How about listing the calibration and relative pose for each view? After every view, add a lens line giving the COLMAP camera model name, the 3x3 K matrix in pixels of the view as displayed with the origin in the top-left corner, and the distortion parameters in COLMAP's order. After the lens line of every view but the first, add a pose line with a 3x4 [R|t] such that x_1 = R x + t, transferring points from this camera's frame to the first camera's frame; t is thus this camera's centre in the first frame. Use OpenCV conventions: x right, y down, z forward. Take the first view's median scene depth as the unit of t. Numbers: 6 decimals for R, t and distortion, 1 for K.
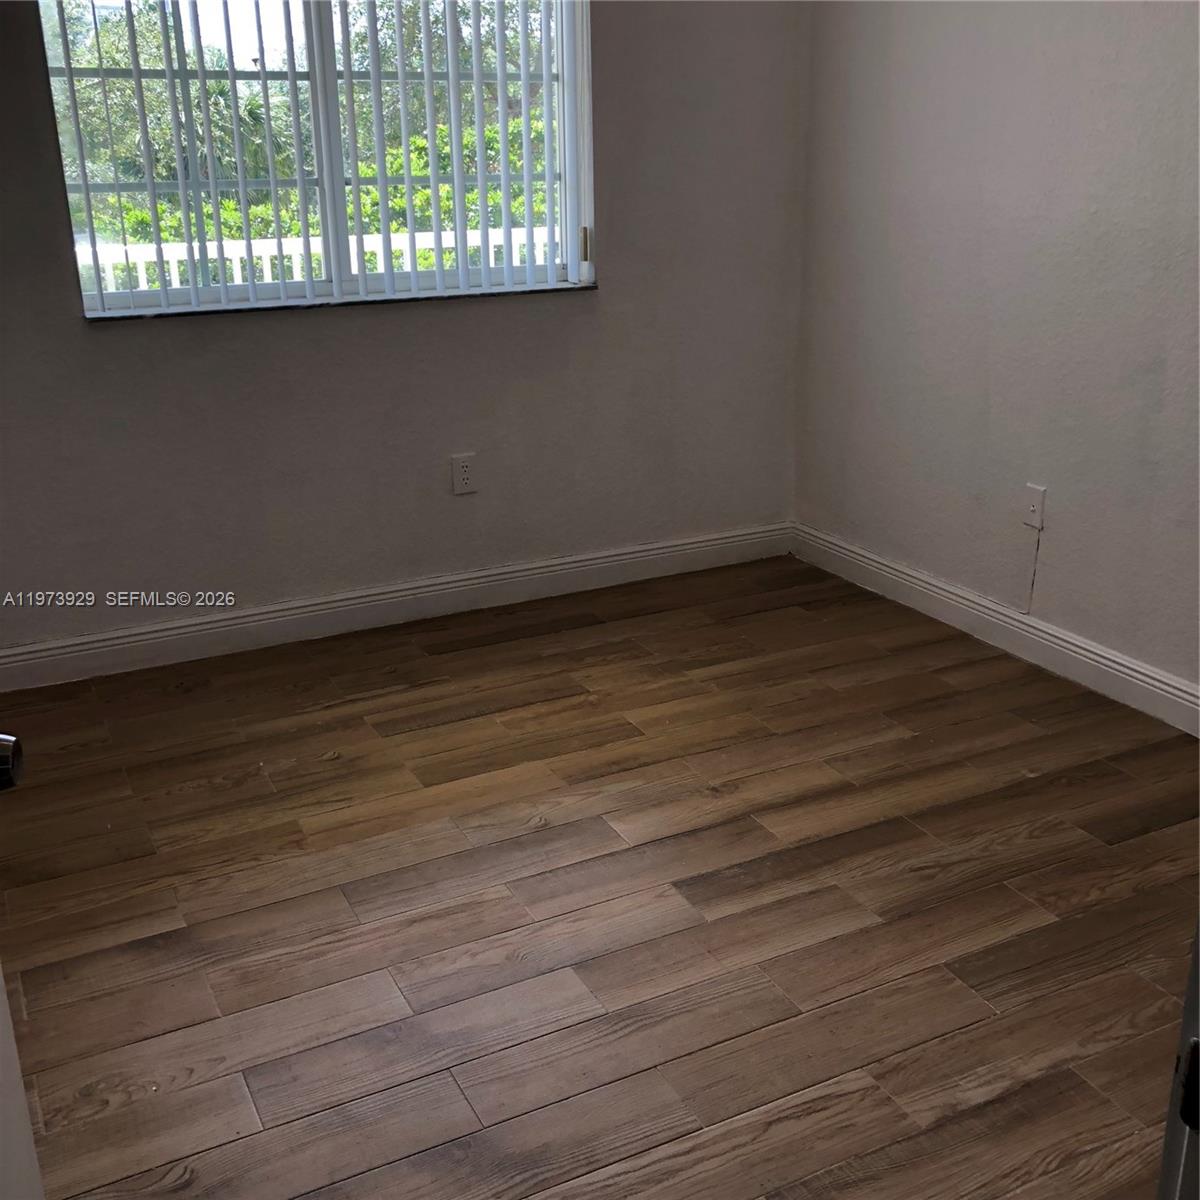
lens RADIAL K [[1315.6, 0, 600.7], [0, 1315.6, 600.4], [0, 0, 1]] dist [0.006836, 0.000000]
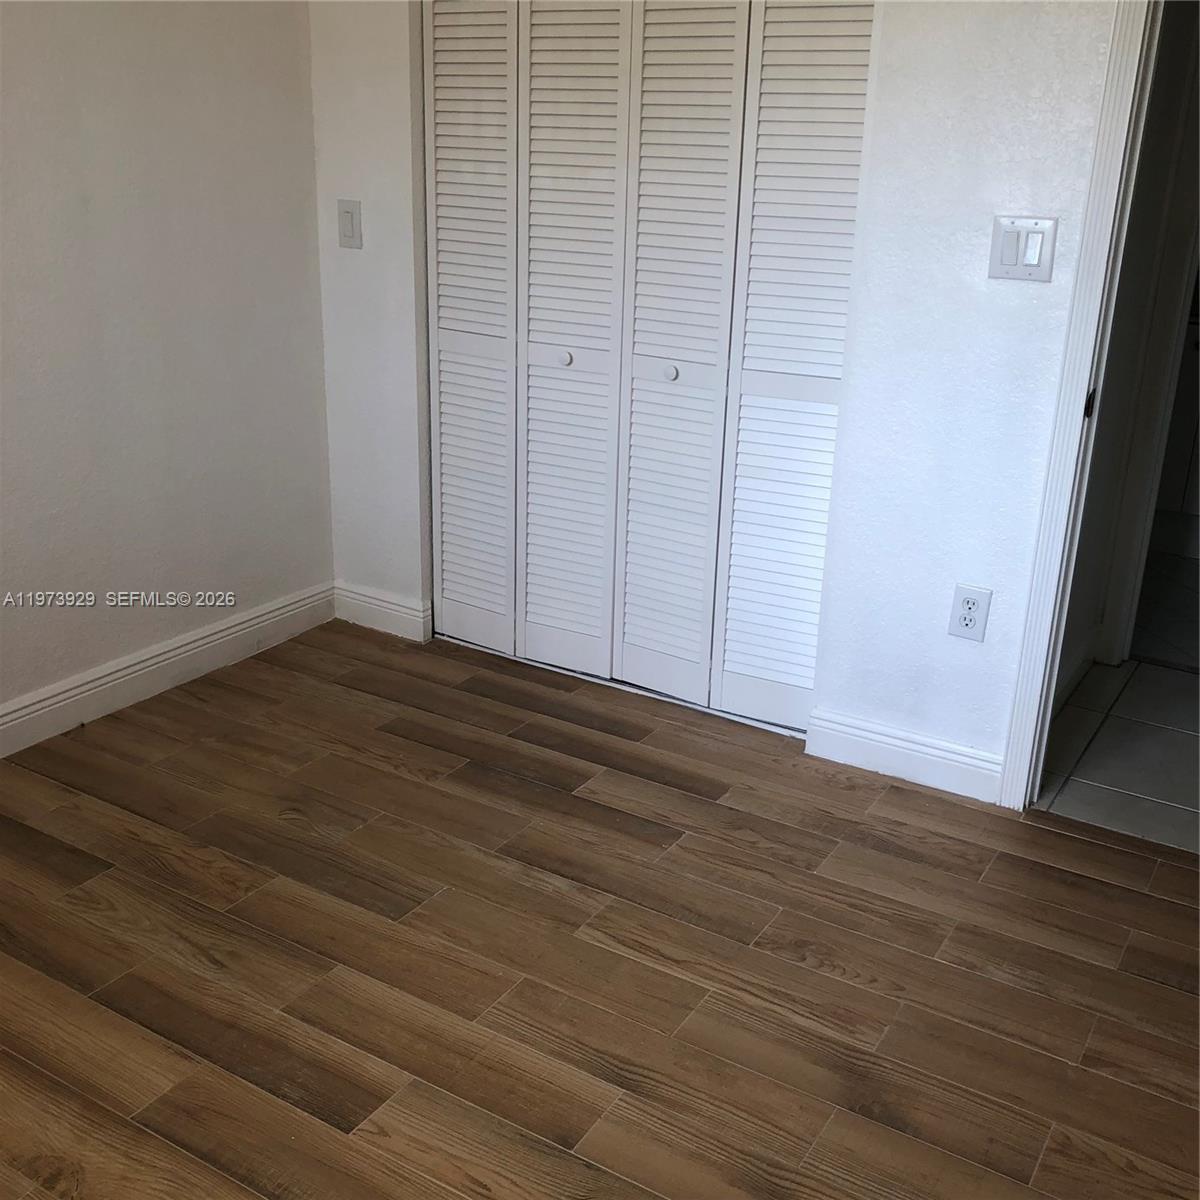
lens RADIAL K [[1315.6, 0, 599.8], [0, 1315.6, 600.1], [0, 0, 1]] dist [0.006836, 0.000000]
pose [[-0.521184, -0.296300, 0.800358, -0.541205], [0.266000, 0.834687, 0.482225, -0.367524], [-0.810932, 0.464223, -0.356210, 1.035062]]
